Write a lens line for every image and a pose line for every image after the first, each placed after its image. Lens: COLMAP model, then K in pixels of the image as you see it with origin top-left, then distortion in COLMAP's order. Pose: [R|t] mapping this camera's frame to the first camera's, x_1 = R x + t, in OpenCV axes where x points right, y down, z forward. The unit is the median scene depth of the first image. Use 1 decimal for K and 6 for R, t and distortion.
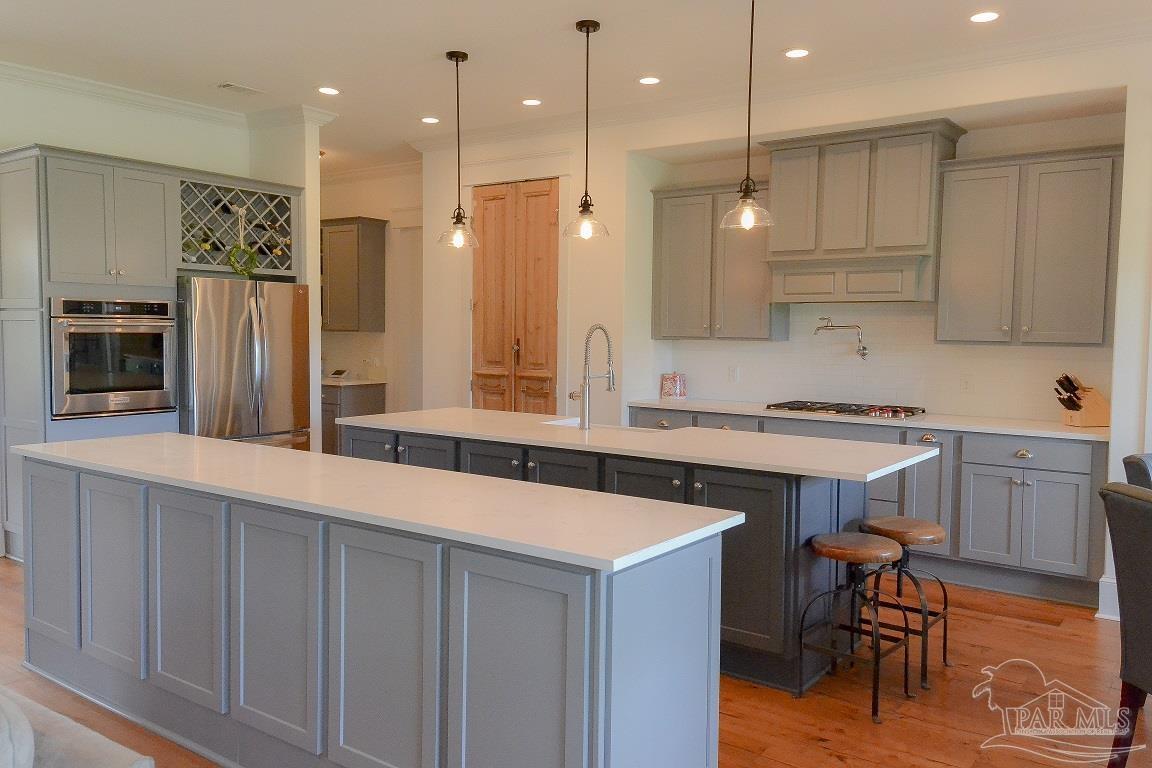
lens RADIAL K [[895.9, 0, 573.6], [0, 895.9, 381.8], [0, 0, 1]] dist [0.097280, -0.086362]
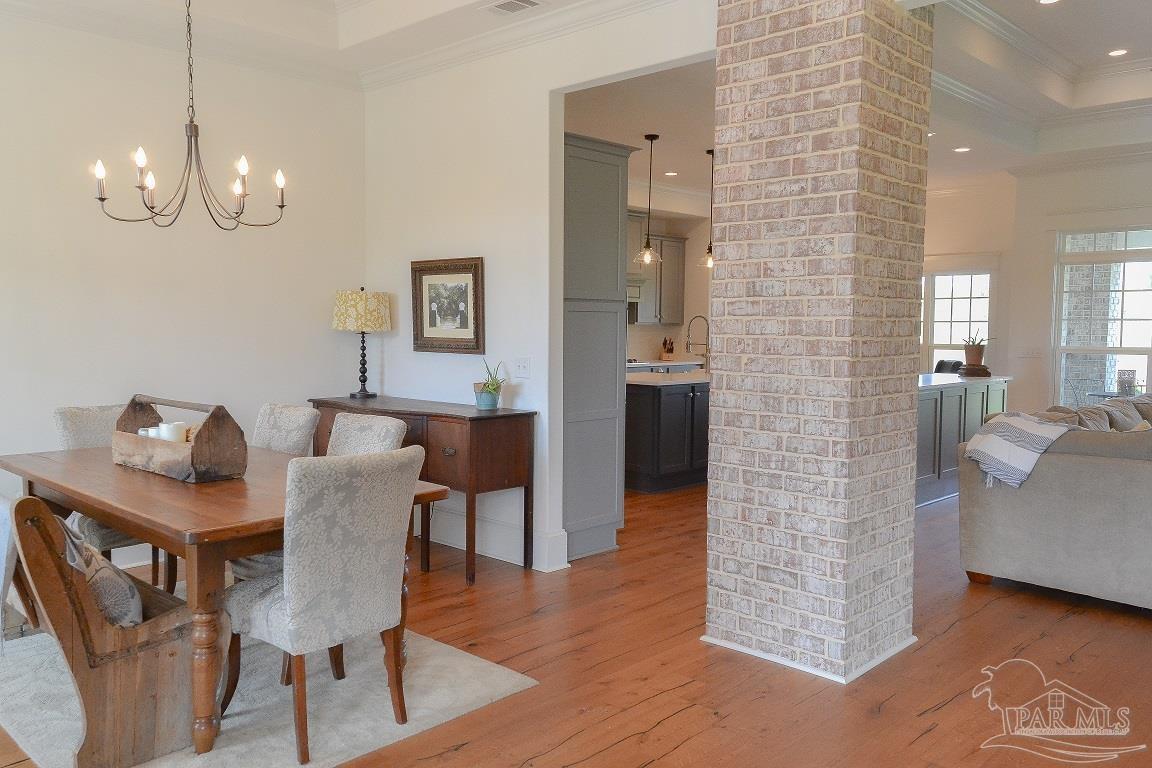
lens RADIAL K [[895.9, 0, 573.6], [0, 895.9, 381.8], [0, 0, 1]] dist [0.097280, -0.086362]
pose [[0.130545, -0.073466, 0.988717, -1.471747], [0.050998, 0.996428, 0.067306, -0.052617], [-0.990130, 0.041636, 0.133826, 0.835366]]
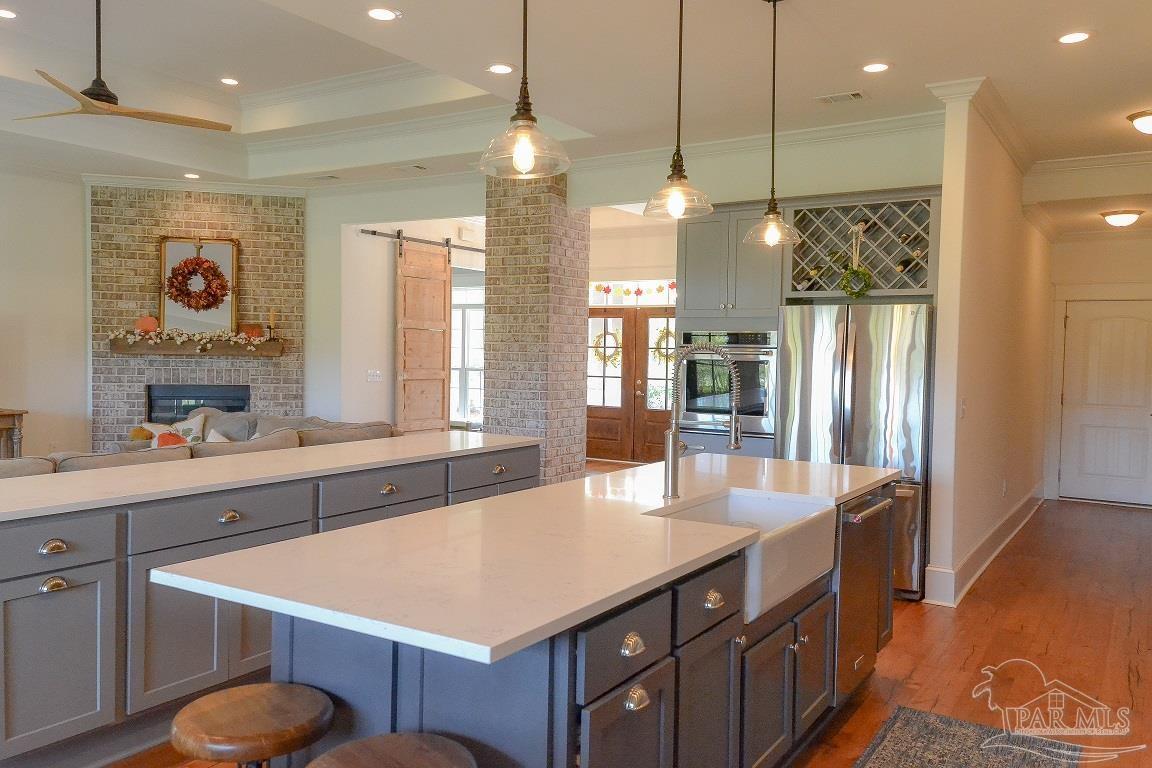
lens RADIAL K [[895.9, 0, 573.6], [0, 895.9, 381.8], [0, 0, 1]] dist [0.097280, -0.086362]
pose [[0.067210, 0.027664, -0.997355, 0.555908], [-0.074519, 0.996963, 0.022632, -0.037112], [0.994952, 0.072800, 0.069067, 0.709461]]
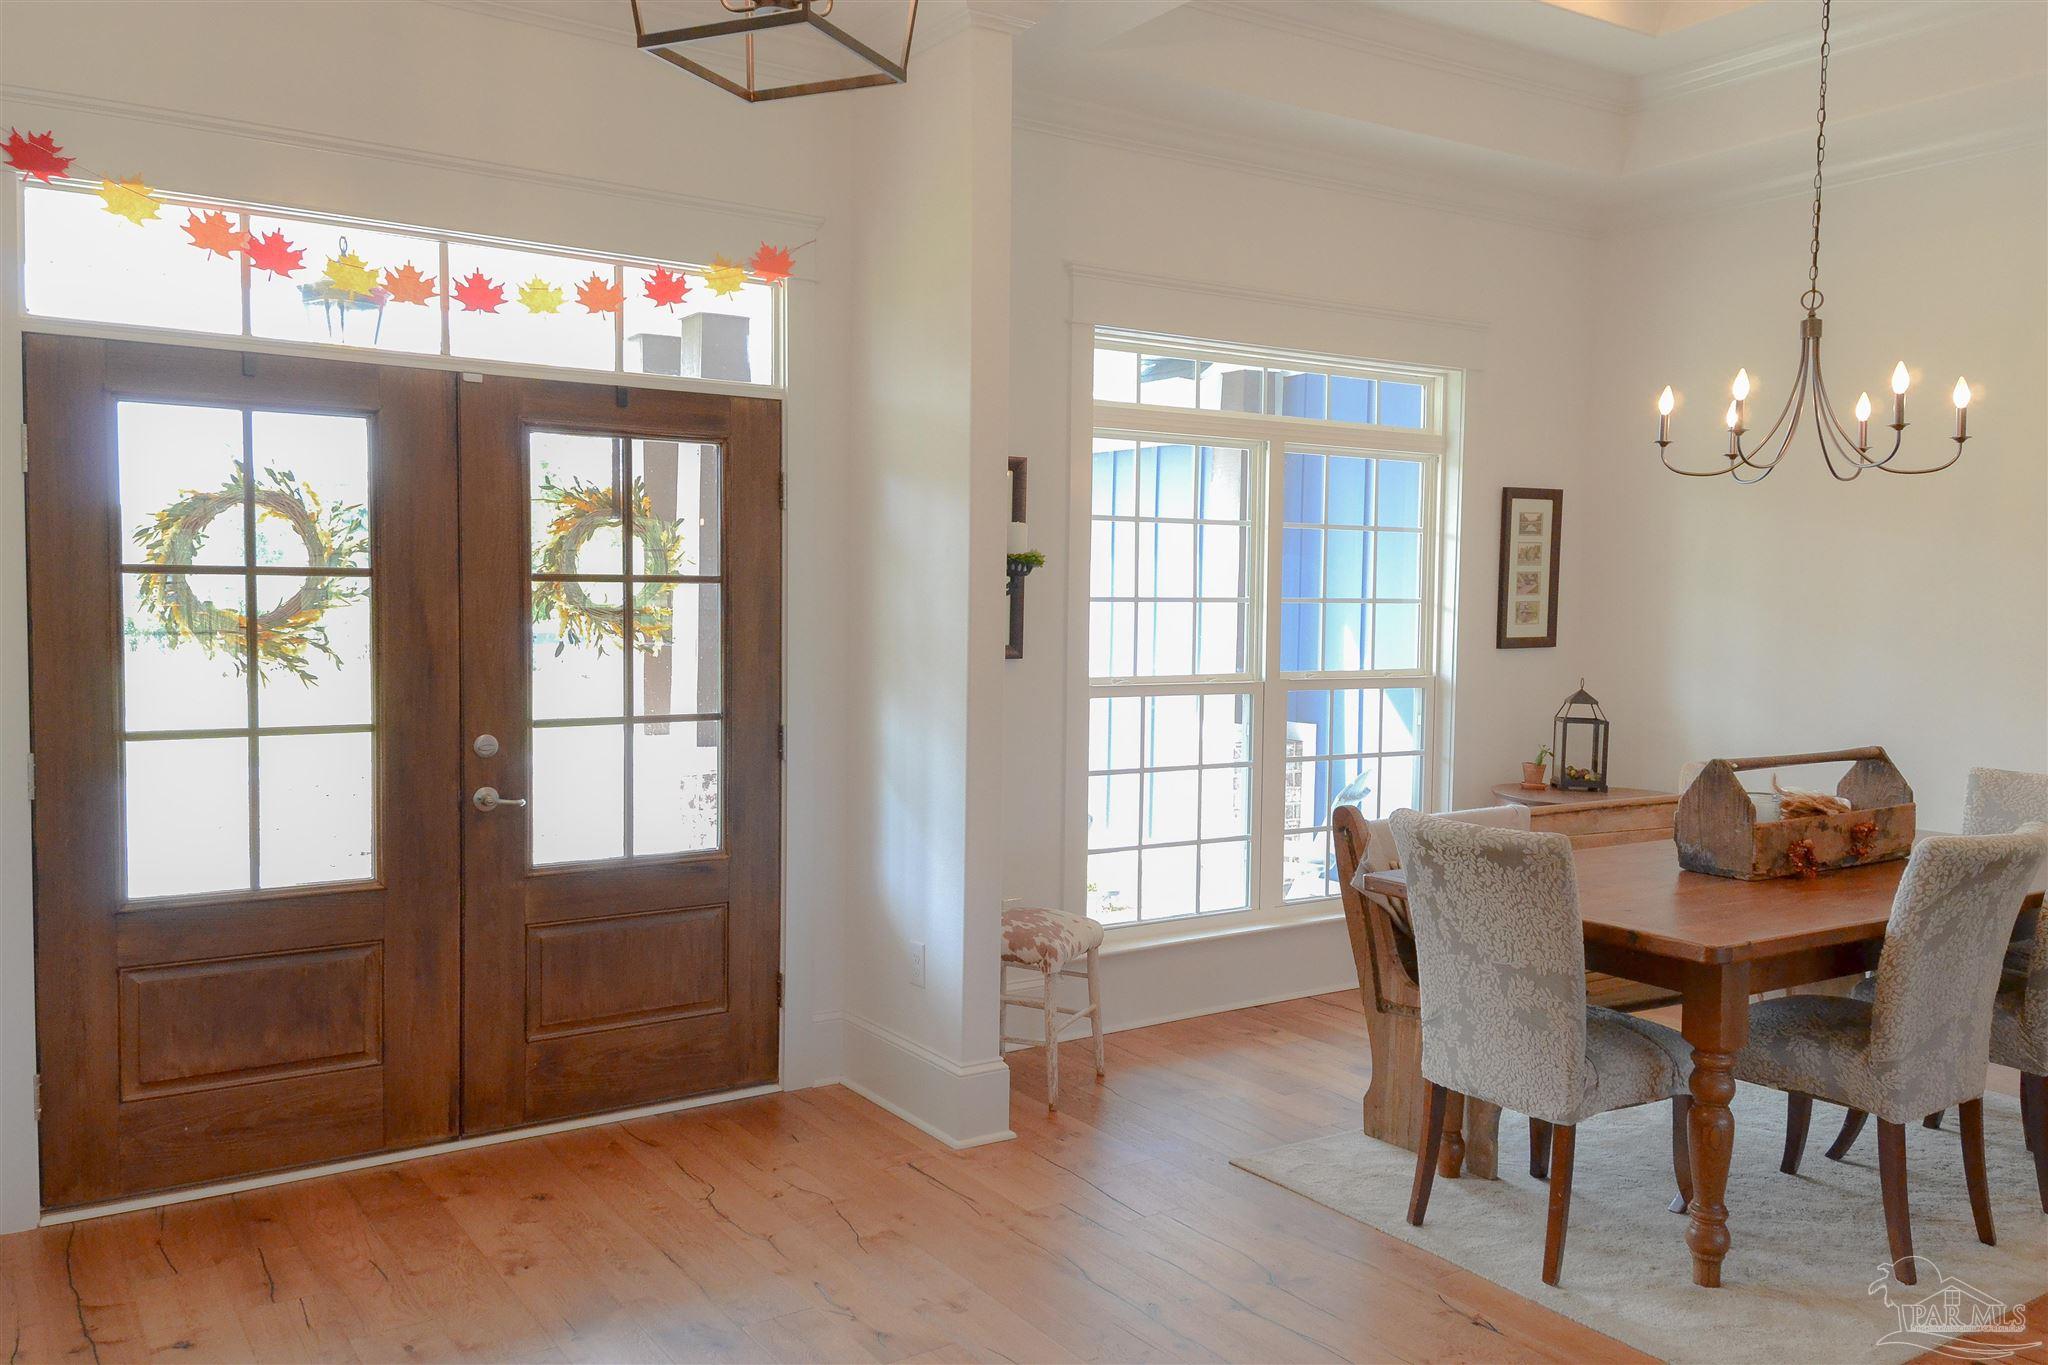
lens RADIAL K [[1592.8, 0, 1019.7], [0, 1592.8, 678.6], [0, 0, 1]] dist [0.097280, -0.086362]
pose [[0.937710, 0.018899, -0.346904, -0.949795], [-0.021675, 0.999757, -0.004123, -0.033907], [0.346741, 0.011385, 0.937892, 0.393862]]
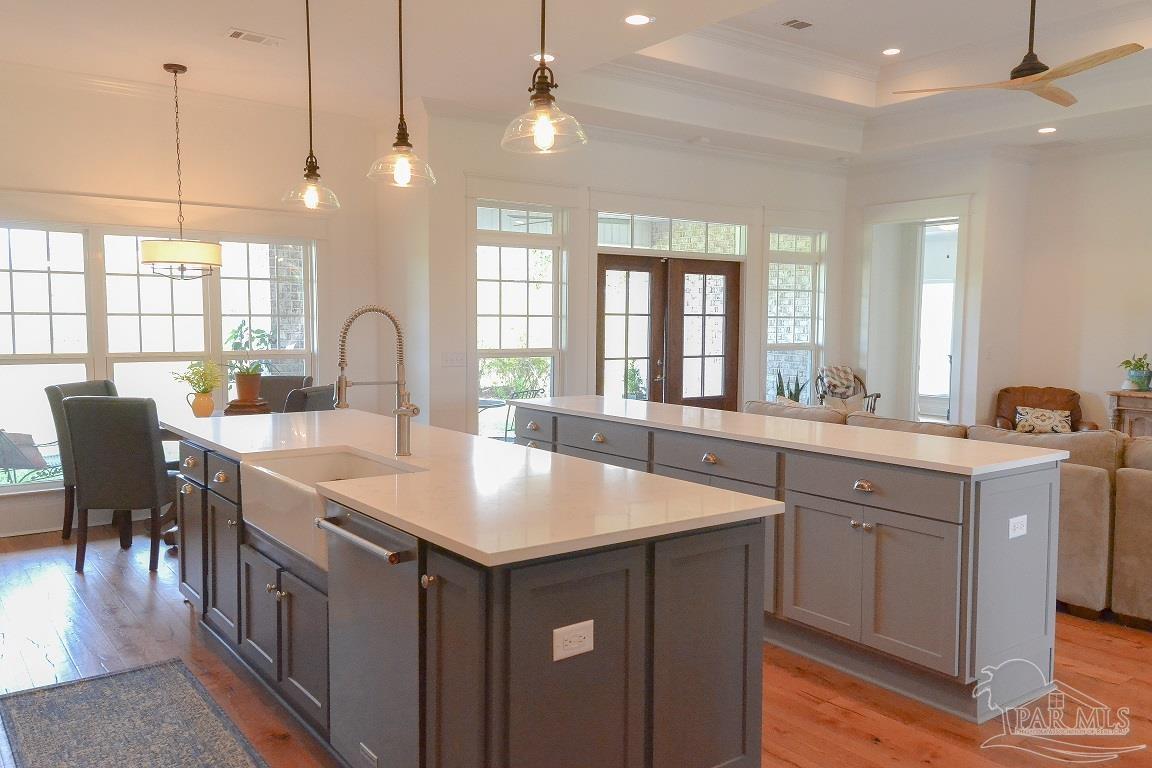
lens RADIAL K [[895.9, 0, 573.6], [0, 895.9, 381.8], [0, 0, 1]] dist [0.097280, -0.086362]
pose [[-0.956284, -0.039166, 0.289805, -0.263012], [-0.001137, 0.991482, 0.130242, -0.078885], [-0.292437, 0.124219, -0.948183, 1.322849]]
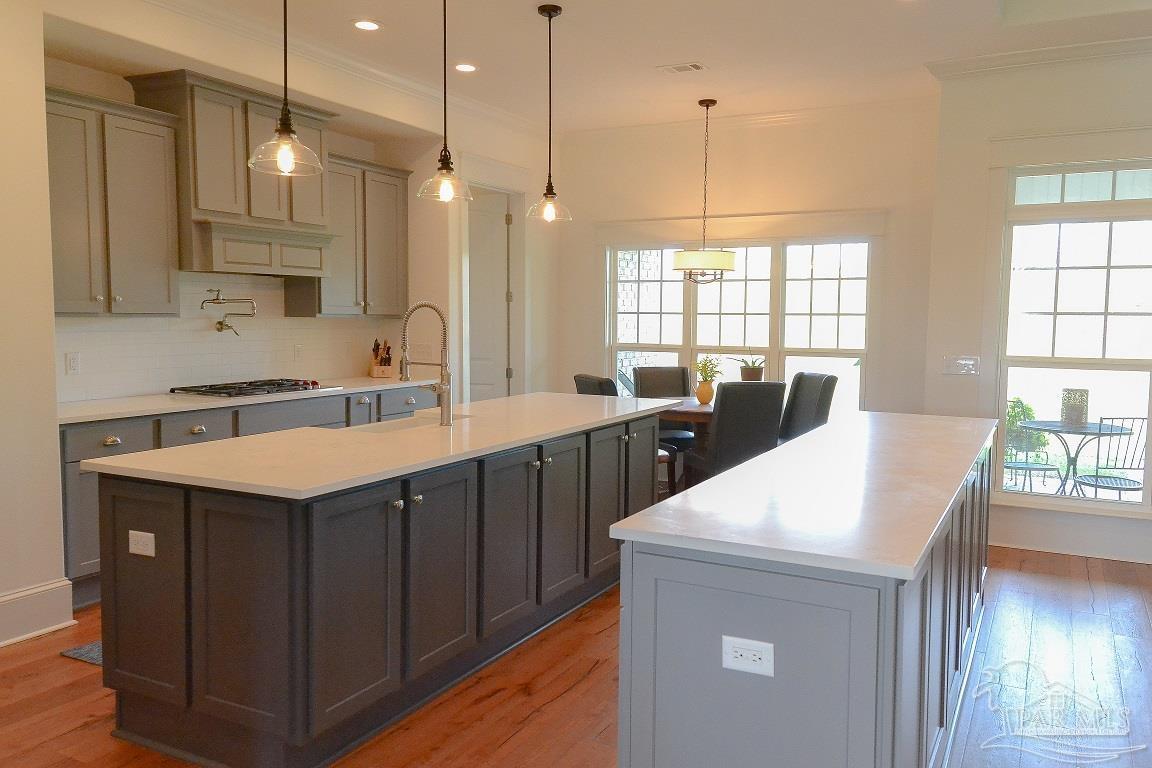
lens RADIAL K [[895.9, 0, 573.6], [0, 895.9, 381.8], [0, 0, 1]] dist [0.097280, -0.086362]
pose [[-0.146237, -0.089900, 0.985156, -0.688993], [0.045214, 0.994214, 0.097438, -0.053775], [-0.988216, 0.058792, -0.141326, 0.812163]]
